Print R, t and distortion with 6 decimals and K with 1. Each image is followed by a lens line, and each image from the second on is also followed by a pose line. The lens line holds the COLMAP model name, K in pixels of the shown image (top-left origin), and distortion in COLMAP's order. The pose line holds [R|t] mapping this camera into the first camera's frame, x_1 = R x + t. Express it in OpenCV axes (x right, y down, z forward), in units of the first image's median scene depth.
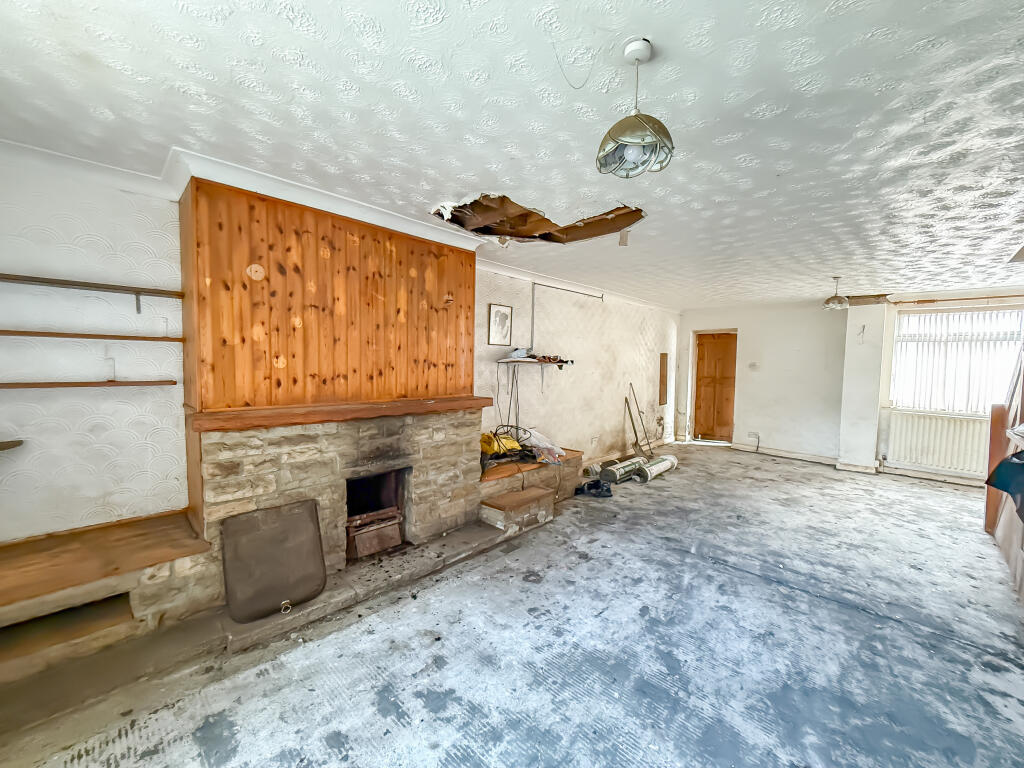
lens RADIAL K [[410.4, 0, 515.8], [0, 410.4, 383.9], [0, 0, 1]] dist [-0.004394, 0.000514]
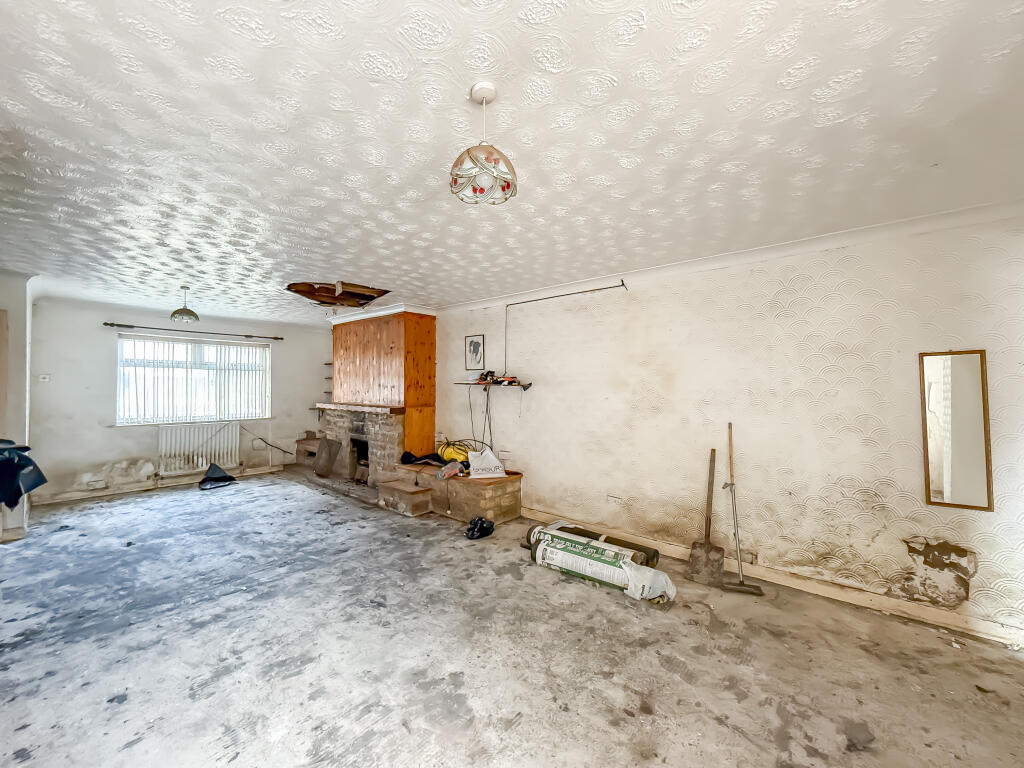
lens RADIAL K [[410.4, 0, 516.0], [0, 410.4, 385.9], [0, 0, 1]] dist [-0.004394, 0.000514]
pose [[0.064824, -0.016098, -0.997767, 1.620653], [-0.056774, 0.998191, -0.019793, -0.048654], [0.996280, 0.057931, 0.063793, 1.512083]]
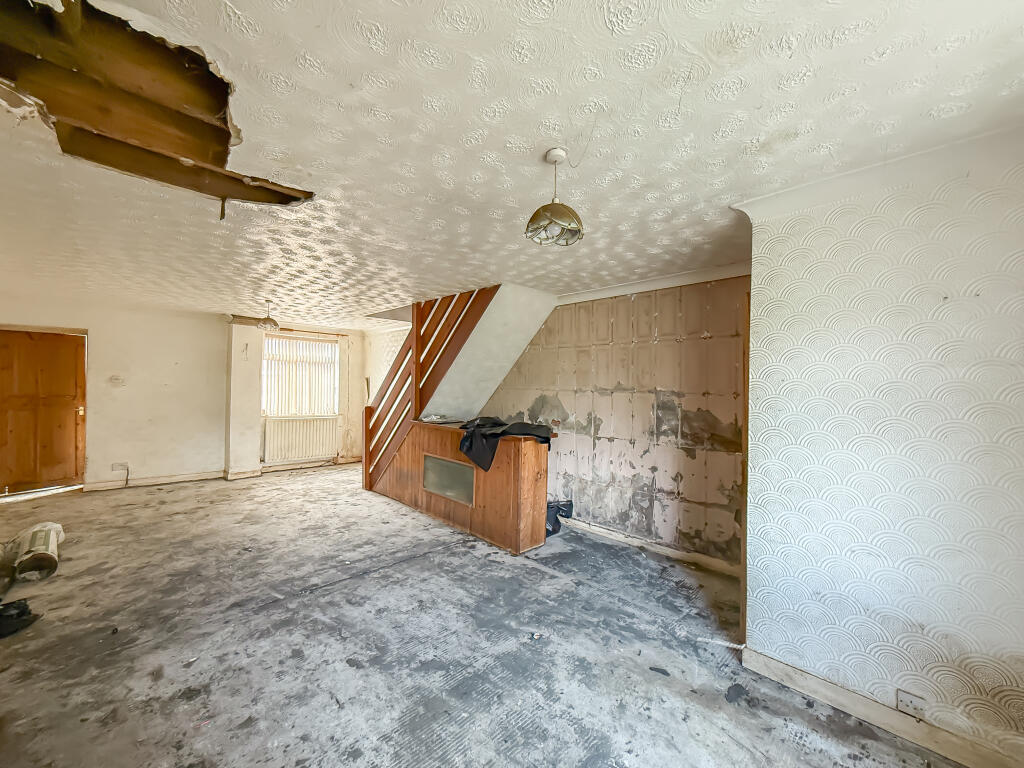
lens RADIAL K [[410.4, 0, 514.2], [0, 410.4, 384.0], [0, 0, 1]] dist [-0.004394, 0.000514]
pose [[0.018872, -0.012236, 0.999747, -0.449685], [0.034793, 0.999328, 0.011574, -0.040989], [-0.999216, 0.034566, 0.019285, 0.491232]]
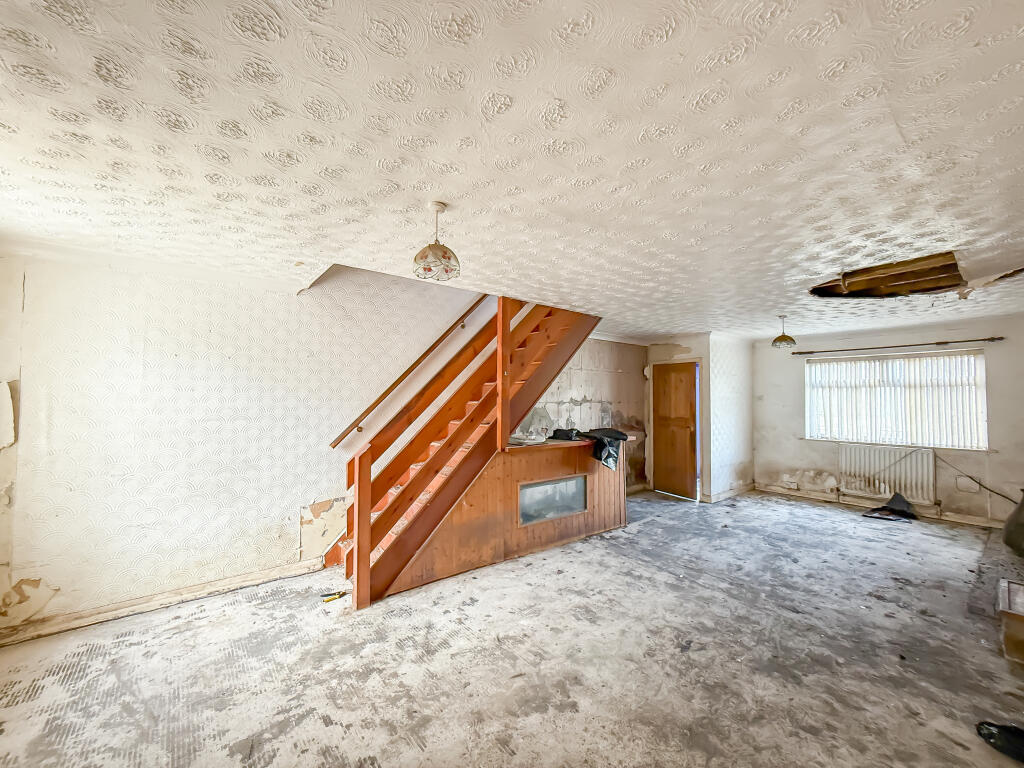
lens RADIAL K [[410.4, 0, 514.0], [0, 410.4, 385.9], [0, 0, 1]] dist [-0.004394, 0.000514]
pose [[-0.991691, -0.016825, 0.127536, 0.952713], [-0.013706, 0.999586, 0.025293, -0.111585], [-0.127909, 0.023335, -0.991511, 2.138109]]
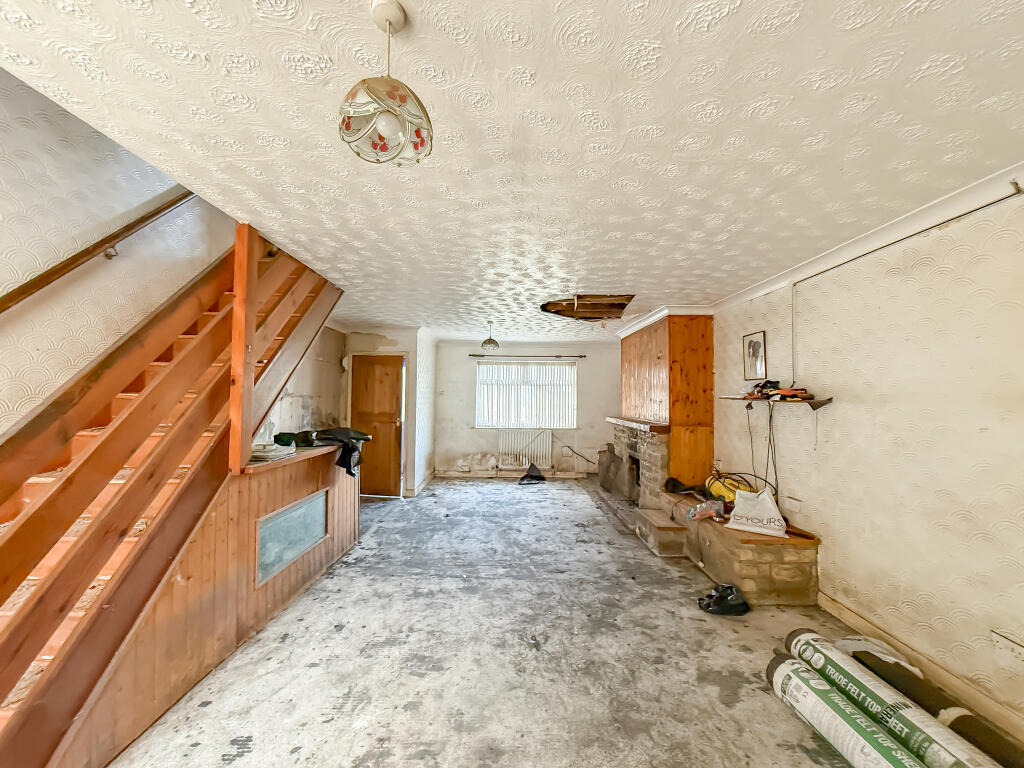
lens RADIAL K [[410.4, 0, 514.6], [0, 410.4, 385.4], [0, 0, 1]] dist [-0.004394, 0.000514]
pose [[-0.711266, -0.043045, -0.701604, 1.319610], [-0.058449, 0.998288, -0.001993, -0.075833], [0.700489, 0.039590, -0.712564, 1.819140]]
